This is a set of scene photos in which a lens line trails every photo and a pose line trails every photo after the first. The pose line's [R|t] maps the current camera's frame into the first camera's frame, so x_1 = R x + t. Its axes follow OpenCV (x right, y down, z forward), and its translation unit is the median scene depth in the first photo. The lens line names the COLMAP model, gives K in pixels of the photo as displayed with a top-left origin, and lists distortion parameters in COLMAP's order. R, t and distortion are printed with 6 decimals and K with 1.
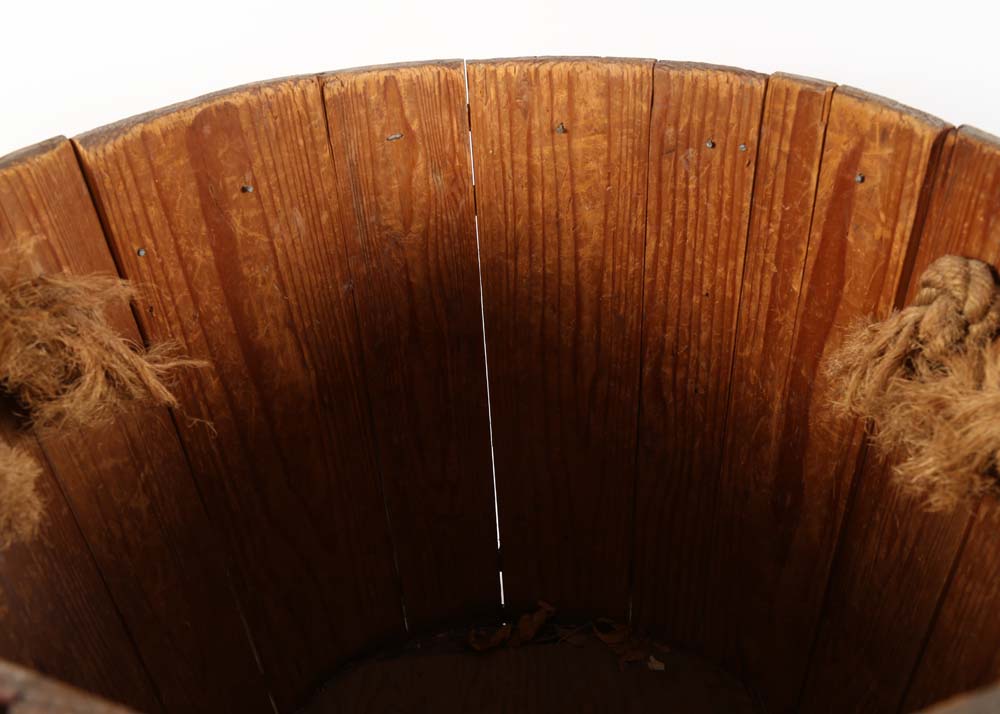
lens RADIAL K [[1015.8, 0, 502.5], [0, 1015.8, 356.2], [0, 0, 1]] dist [0.091213, 0.000000]
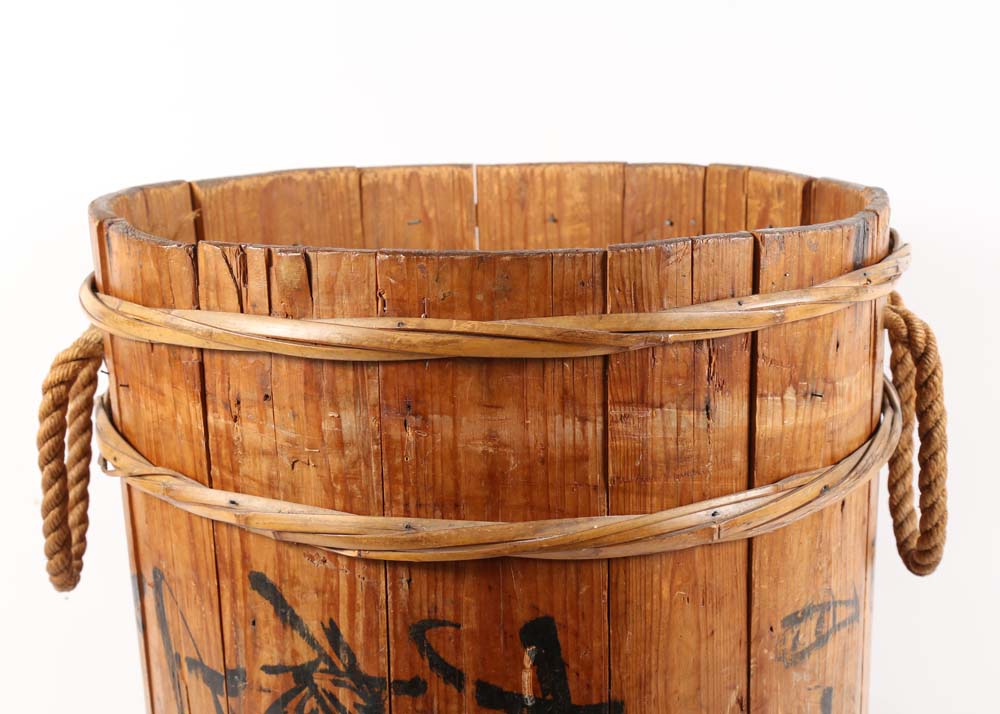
lens RADIAL K [[2268.7, 0, 497.1], [0, 2268.7, 352.8], [0, 0, 1]] dist [0.307515, 0.000000]
pose [[0.999519, 0.023673, -0.020049, 0.052209], [-0.029491, 0.925604, -0.377342, 0.980861], [0.009624, 0.377751, 0.925857, -1.491845]]
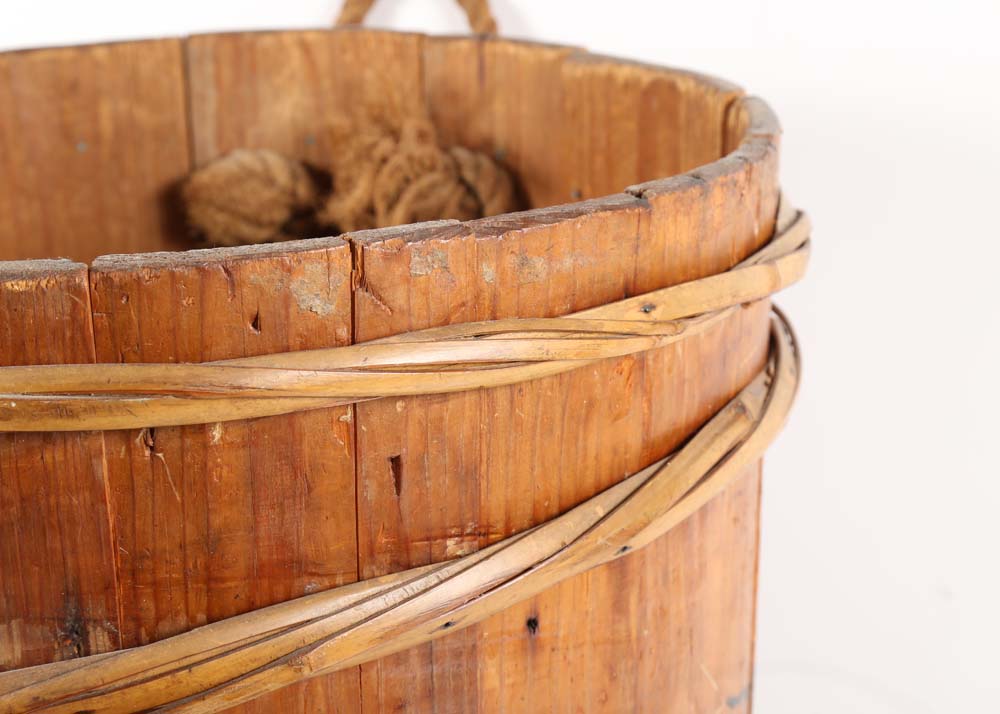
lens RADIAL K [[1993.1, 0, 508.2], [0, 1993.1, 360.6], [0, 0, 1]] dist [0.257444, 0.000000]
pose [[-0.289040, 0.311676, -0.905160, 1.154459], [-0.493526, 0.761673, 0.419864, -0.628271], [0.820297, 0.568077, -0.066333, 1.057481]]
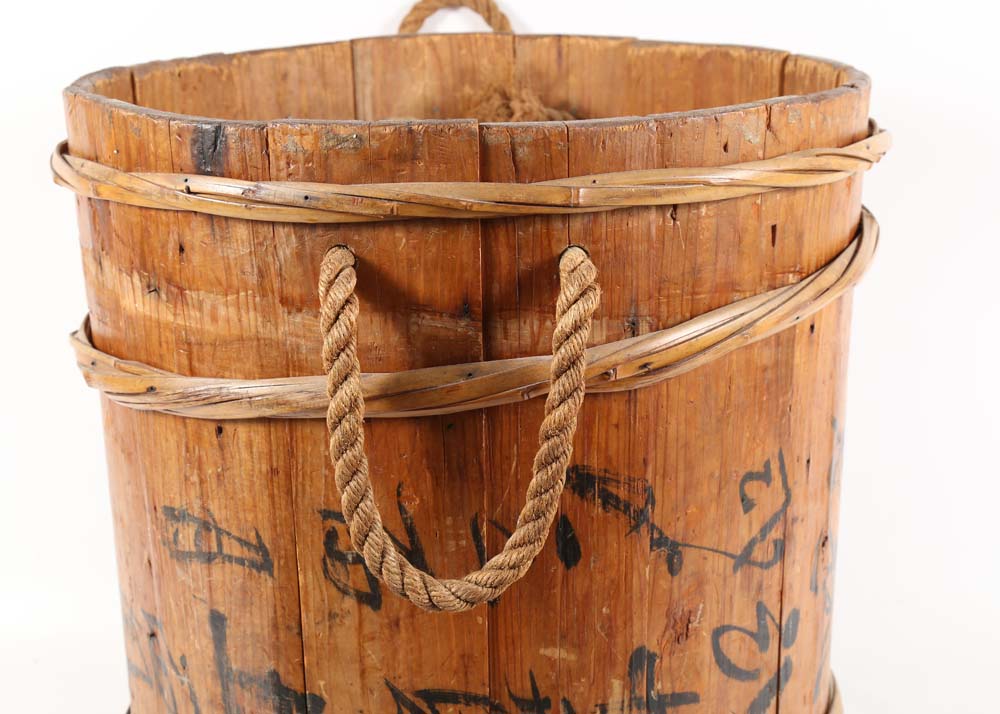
lens RADIAL K [[1826.9, 0, 500.0], [0, 1826.9, 382.6], [0, 0, 1]] dist [0.196517, 0.000000]
pose [[-0.006695, 0.304233, -0.952574, 1.917901], [-0.533240, 0.804768, 0.260775, -0.342524], [0.845938, 0.509697, 0.156841, 0.580725]]
